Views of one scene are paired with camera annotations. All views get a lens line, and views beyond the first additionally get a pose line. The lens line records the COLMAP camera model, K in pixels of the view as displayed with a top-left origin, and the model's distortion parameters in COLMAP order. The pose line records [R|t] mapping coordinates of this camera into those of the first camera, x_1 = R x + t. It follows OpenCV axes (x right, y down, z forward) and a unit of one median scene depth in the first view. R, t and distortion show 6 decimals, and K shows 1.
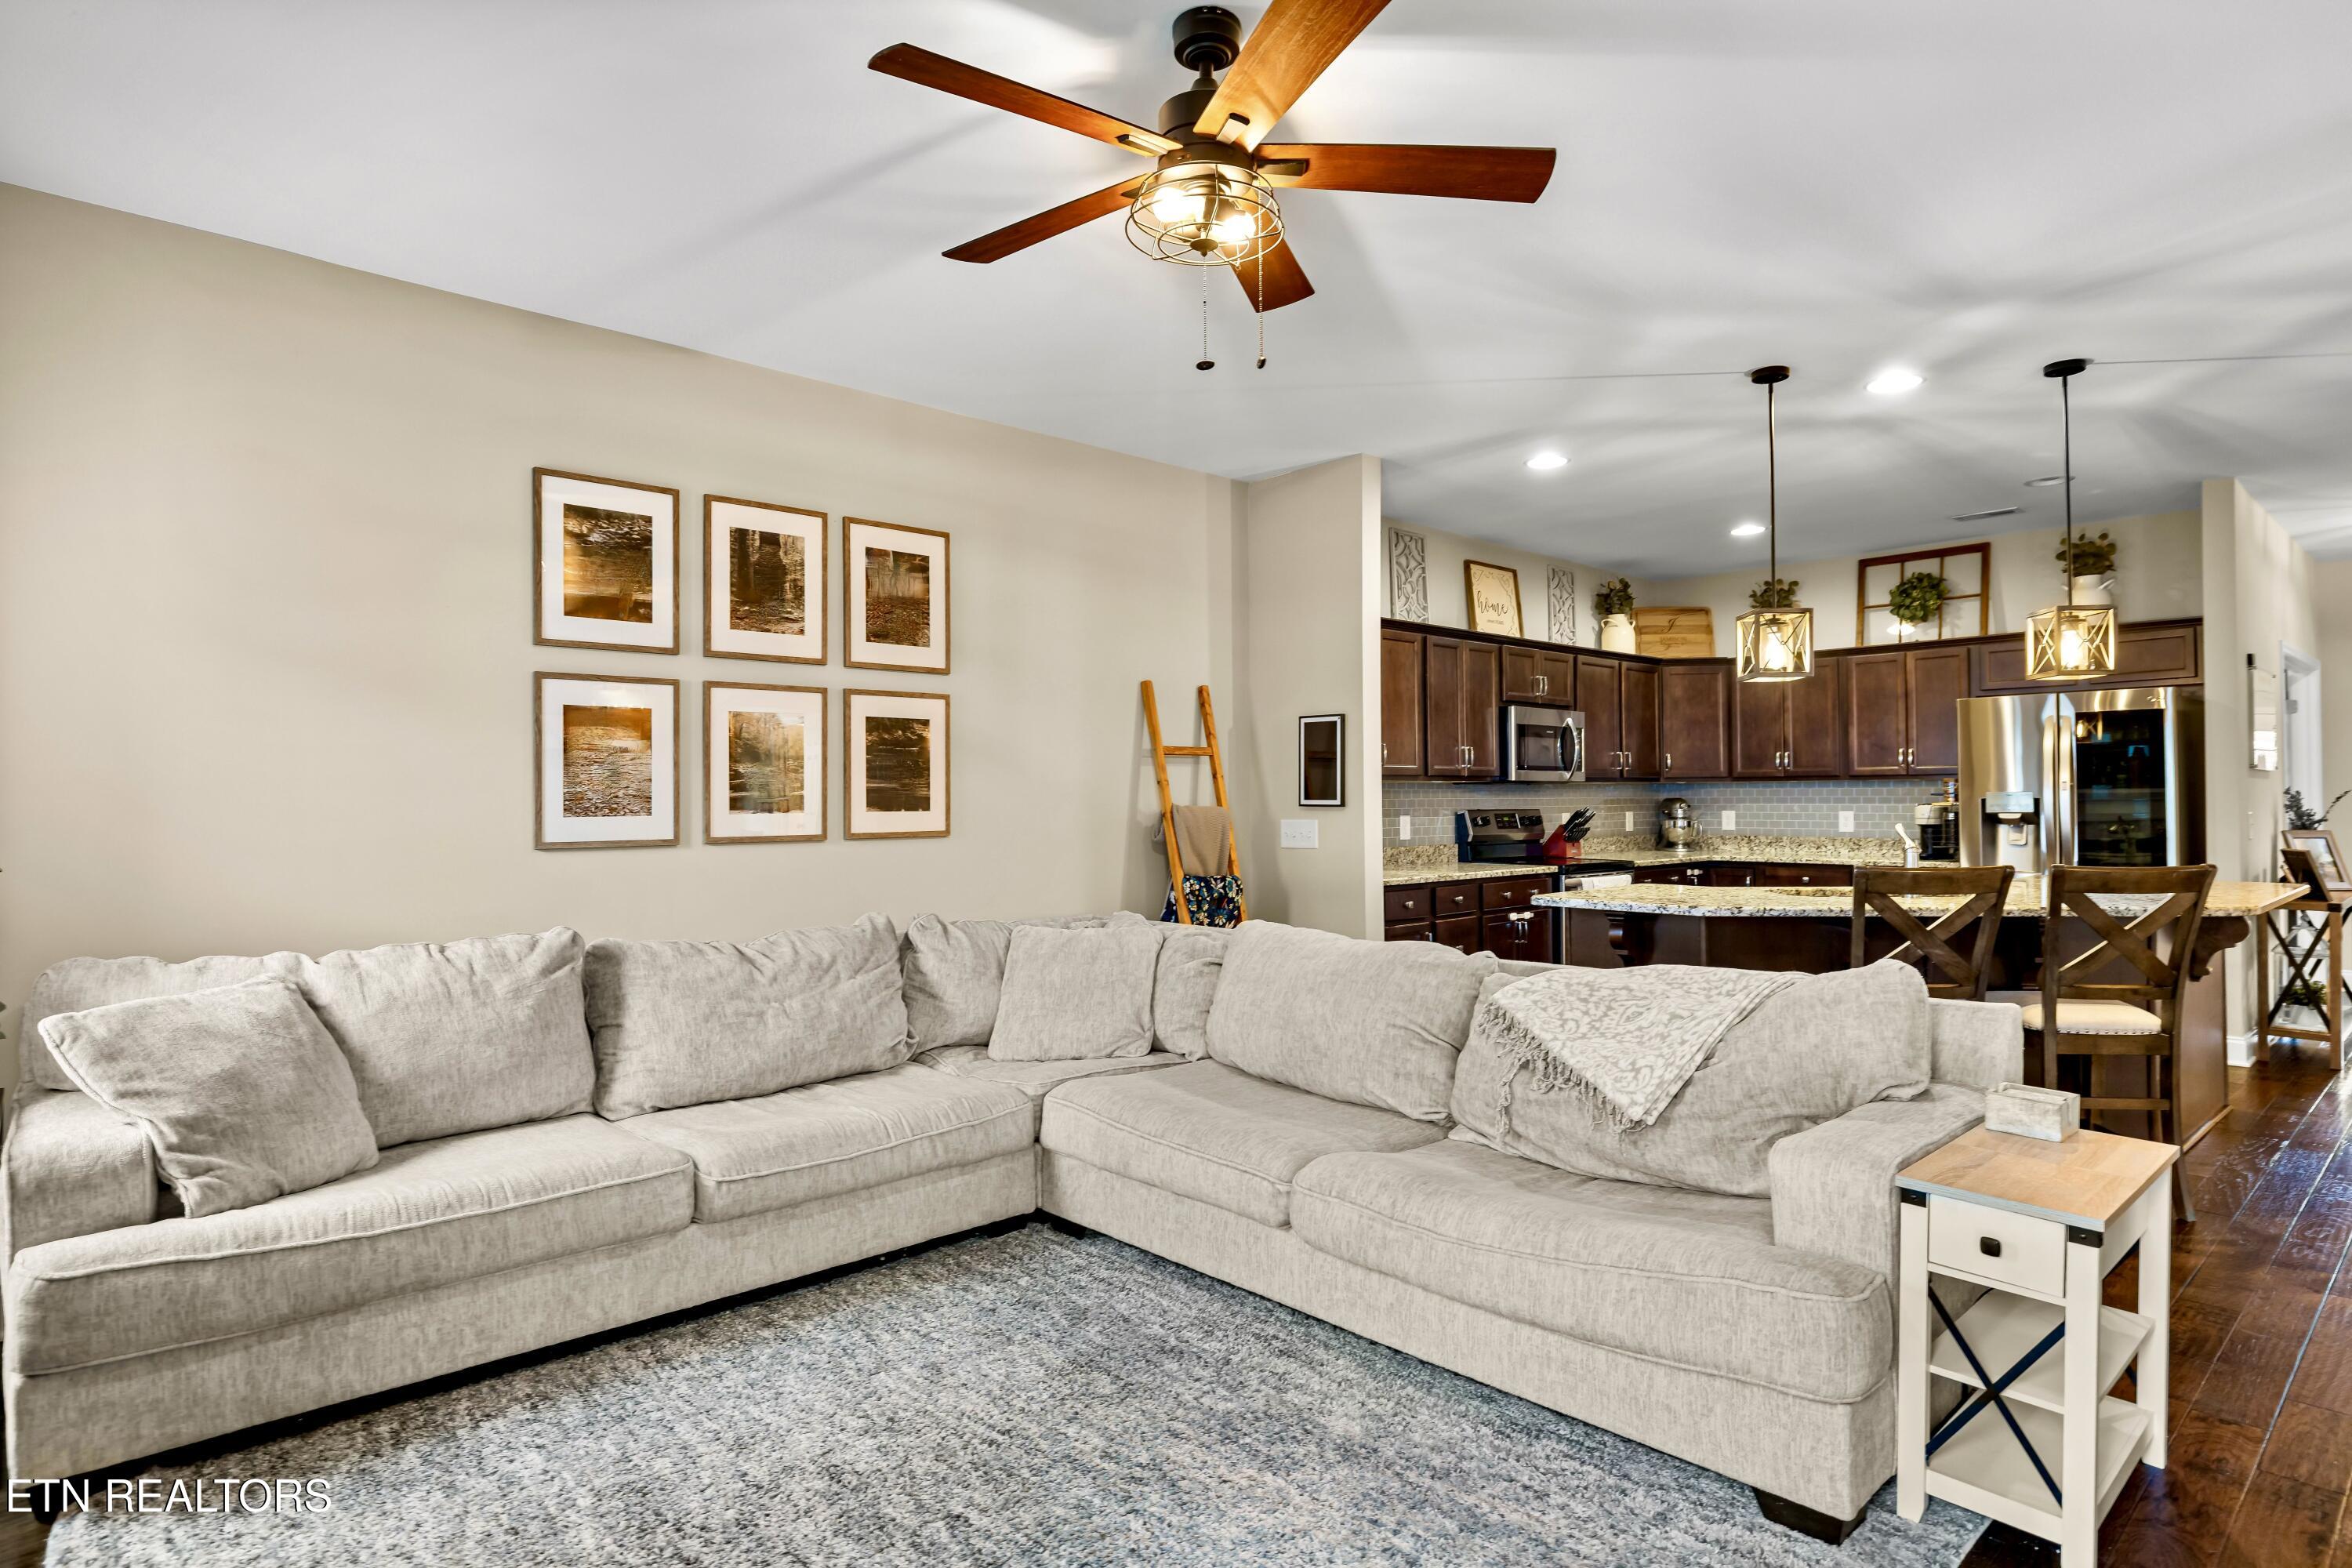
lens RADIAL K [[1243.3, 0, 1176.0], [0, 1243.3, 784.0], [0, 0, 1]] dist [-0.002823, -0.000186]
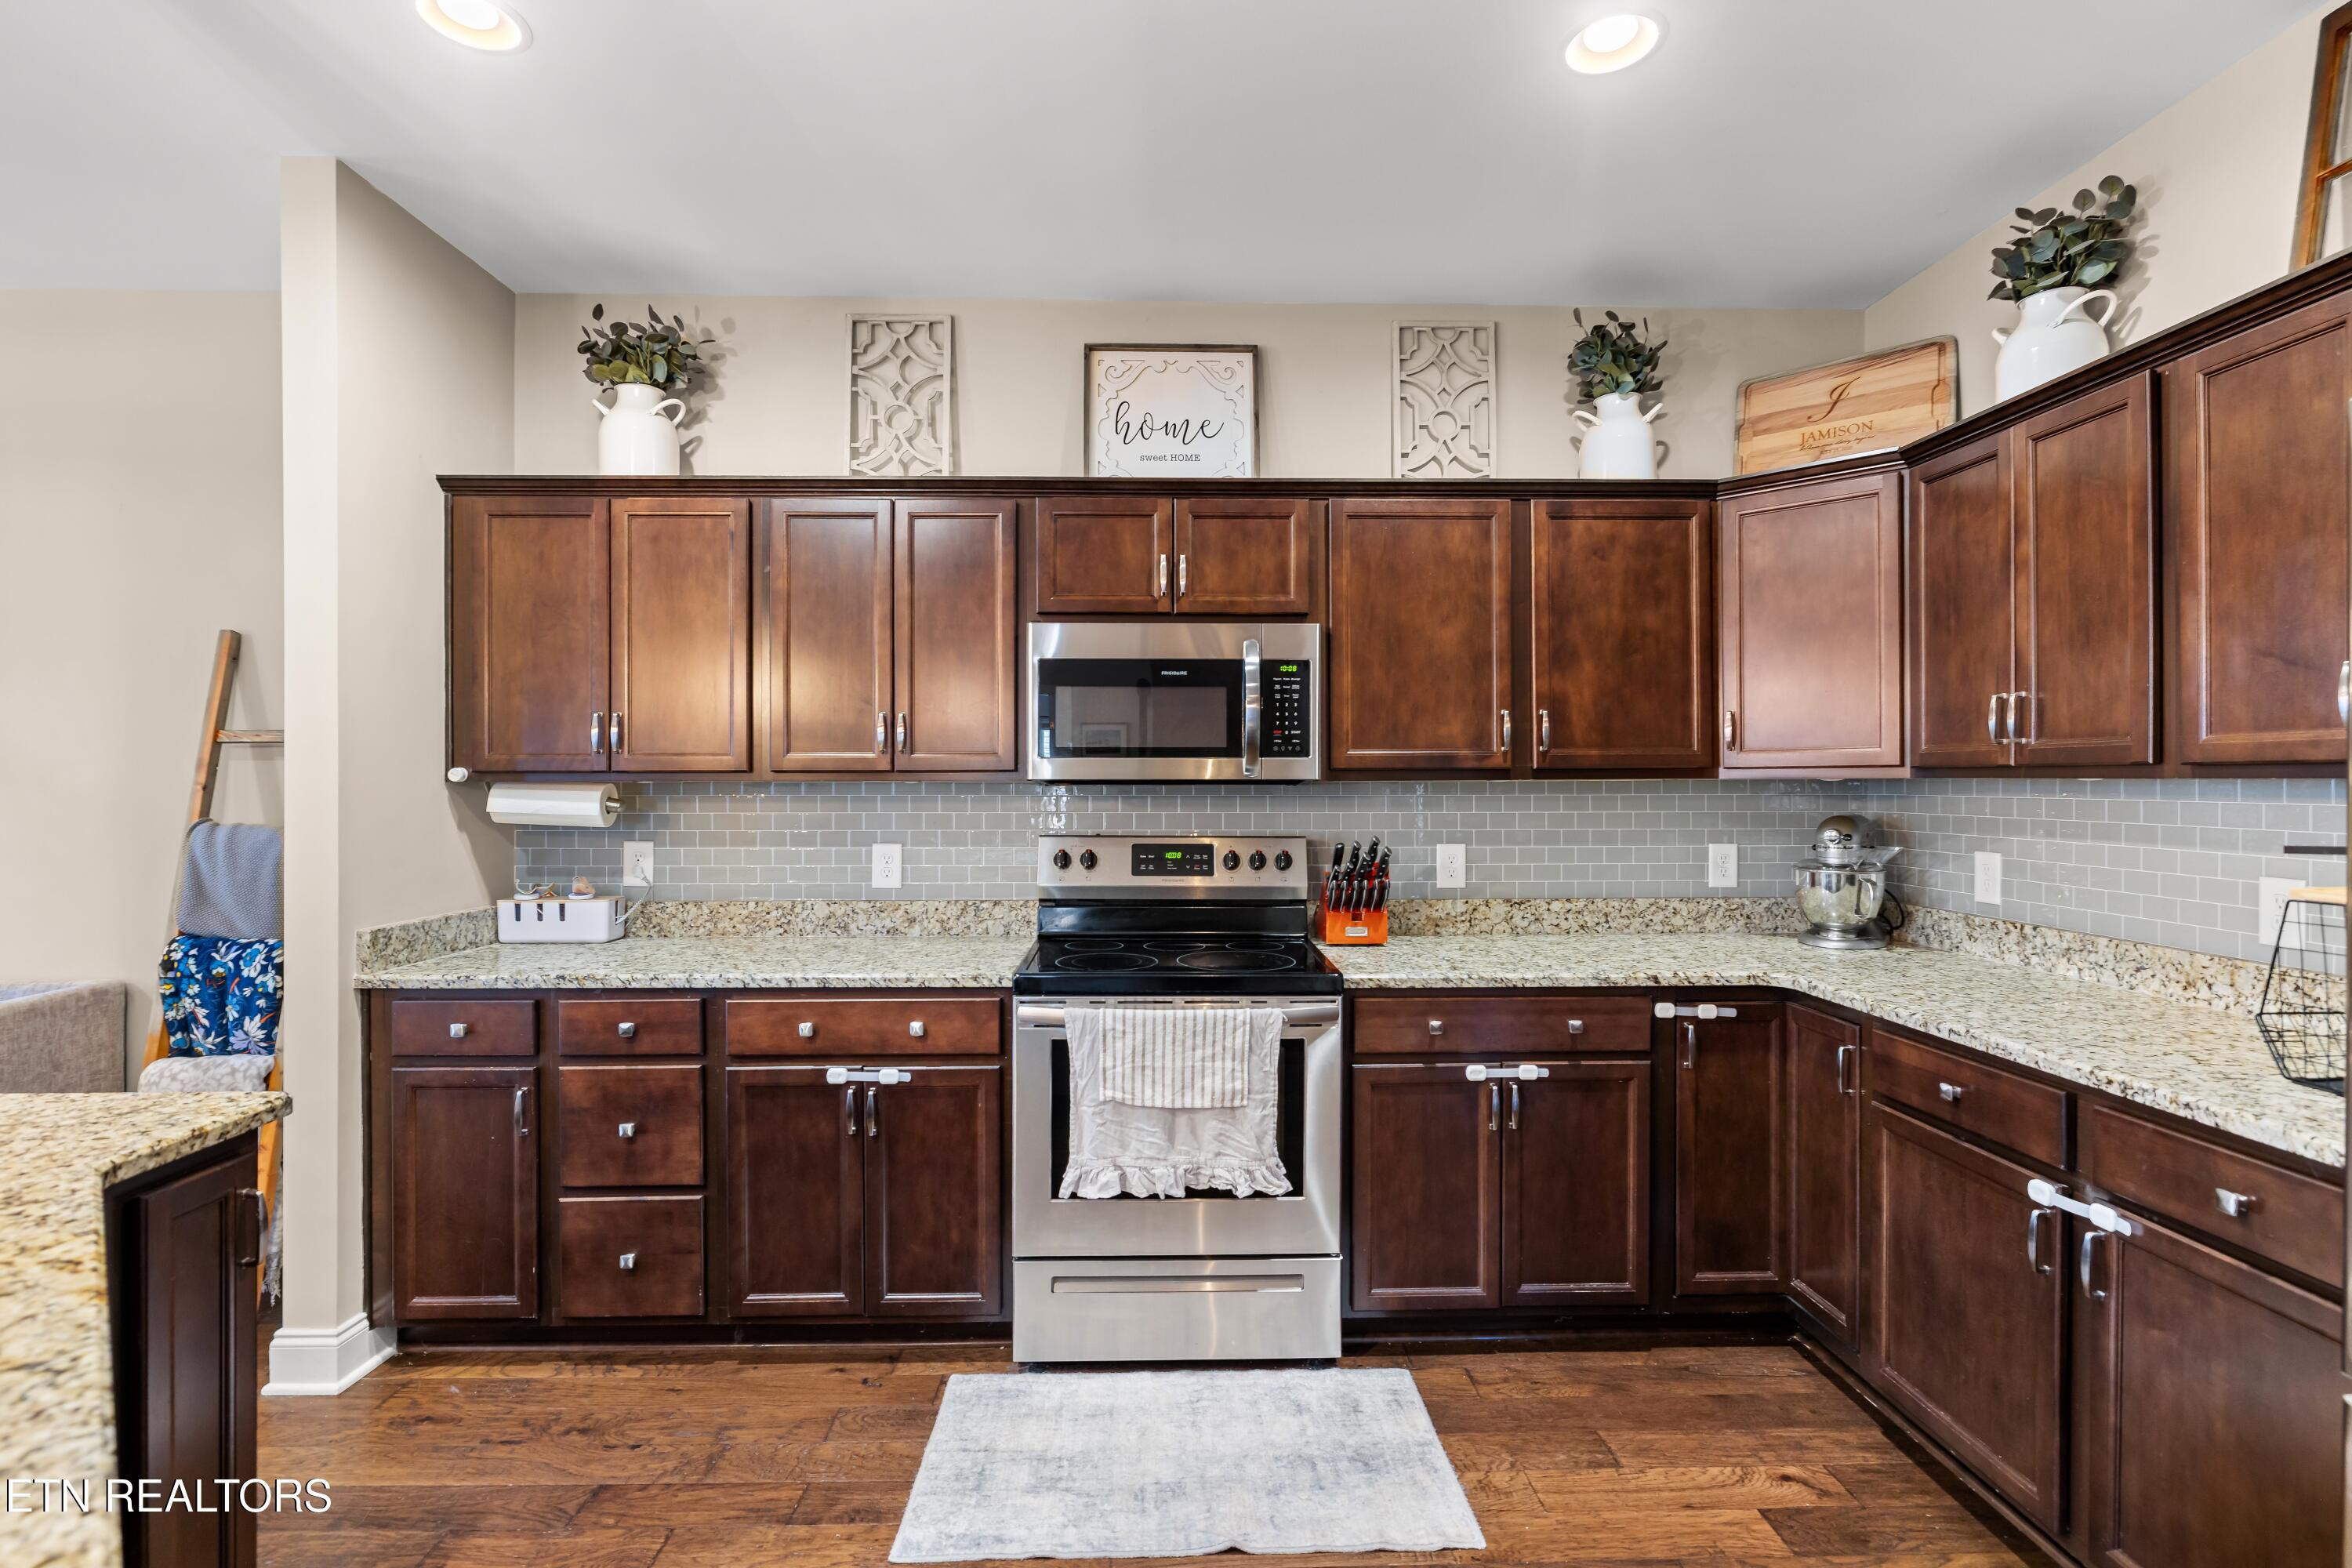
lens RADIAL K [[1098.0, 0, 1176.0], [0, 1098.0, 784.0], [0, 0, 1]] dist [-0.008678, 0.000928]
pose [[0.755260, 0.007920, -0.655377, 0.542928], [0.004391, 0.999843, 0.017144, -0.007443], [0.655410, -0.015826, 0.755107, 0.662732]]
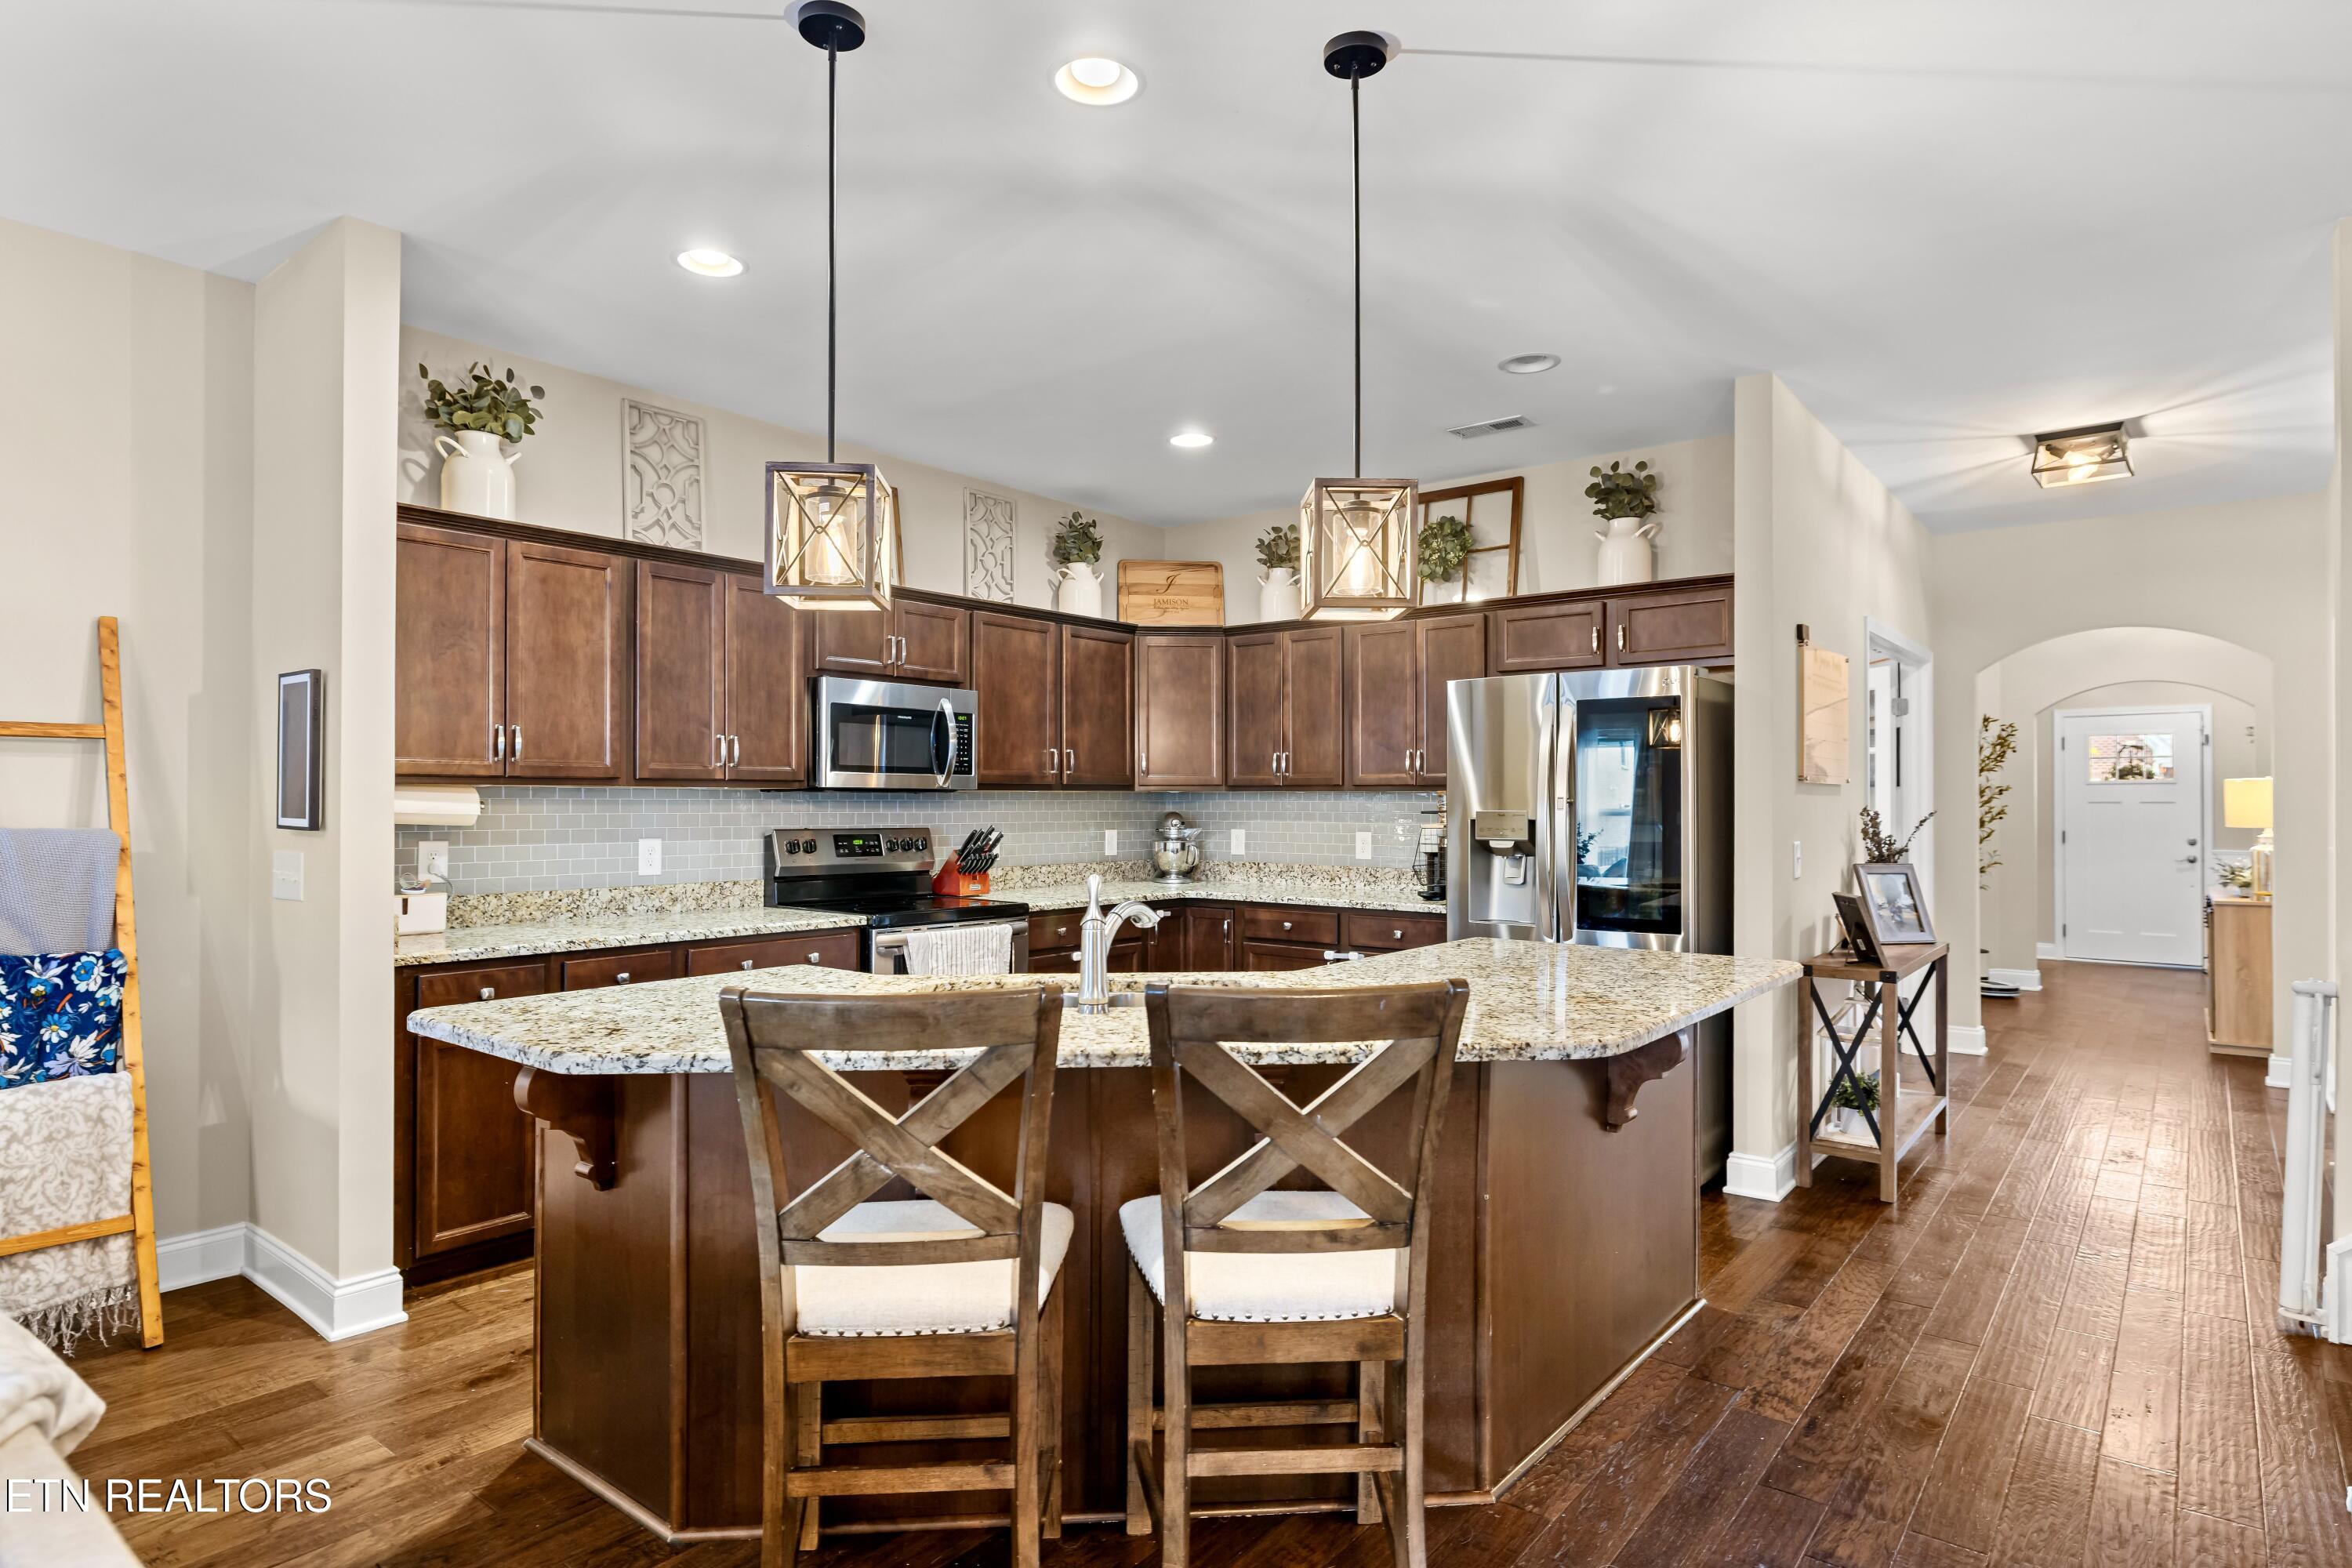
lens RADIAL K [[1275.5, 0, 1174.5], [0, 1275.5, 794.6], [0, 0, 1]] dist [-0.000512, -0.000003]
pose [[0.988091, 0.009713, 0.153564, 0.325490], [-0.010774, 0.999923, 0.006077, -0.004708], [-0.153493, -0.007659, 0.988120, 0.264605]]
